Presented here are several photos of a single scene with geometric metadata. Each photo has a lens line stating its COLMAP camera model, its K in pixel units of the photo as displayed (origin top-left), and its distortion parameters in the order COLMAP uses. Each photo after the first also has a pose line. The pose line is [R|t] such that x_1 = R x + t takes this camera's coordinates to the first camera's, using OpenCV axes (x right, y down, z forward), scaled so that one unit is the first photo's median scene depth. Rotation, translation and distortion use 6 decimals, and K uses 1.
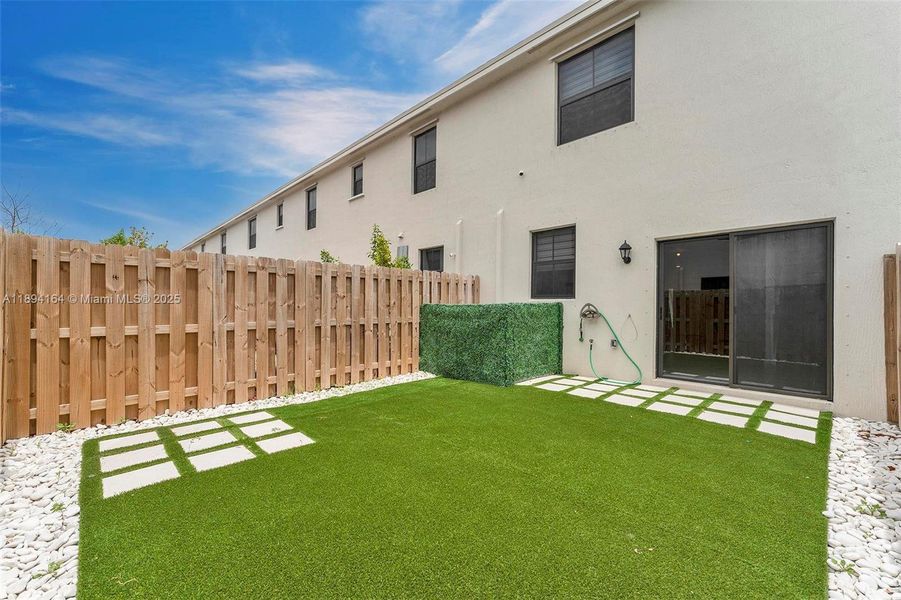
lens RADIAL K [[365.8, 0, 452.5], [0, 365.8, 302.1], [0, 0, 1]] dist [-0.000641, -0.000010]
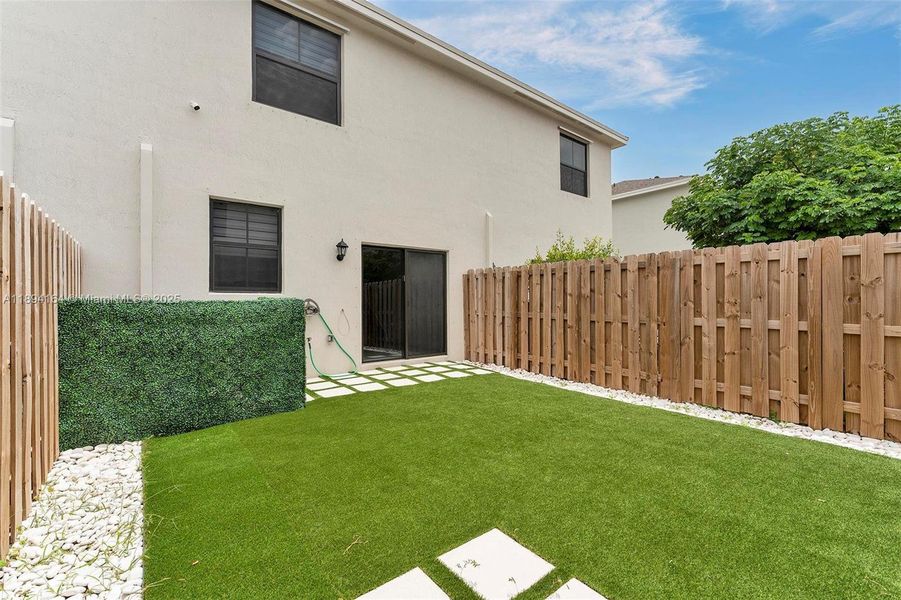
lens RADIAL K [[369.2, 0, 450.8], [0, 369.2, 296.5], [0, 0, 1]] dist [-0.001696, -0.000131]
pose [[0.143760, 0.003051, 0.989608, -0.516849], [-0.010851, 0.999940, -0.001506, -0.004730], [-0.989553, -0.010521, 0.143785, 0.526577]]
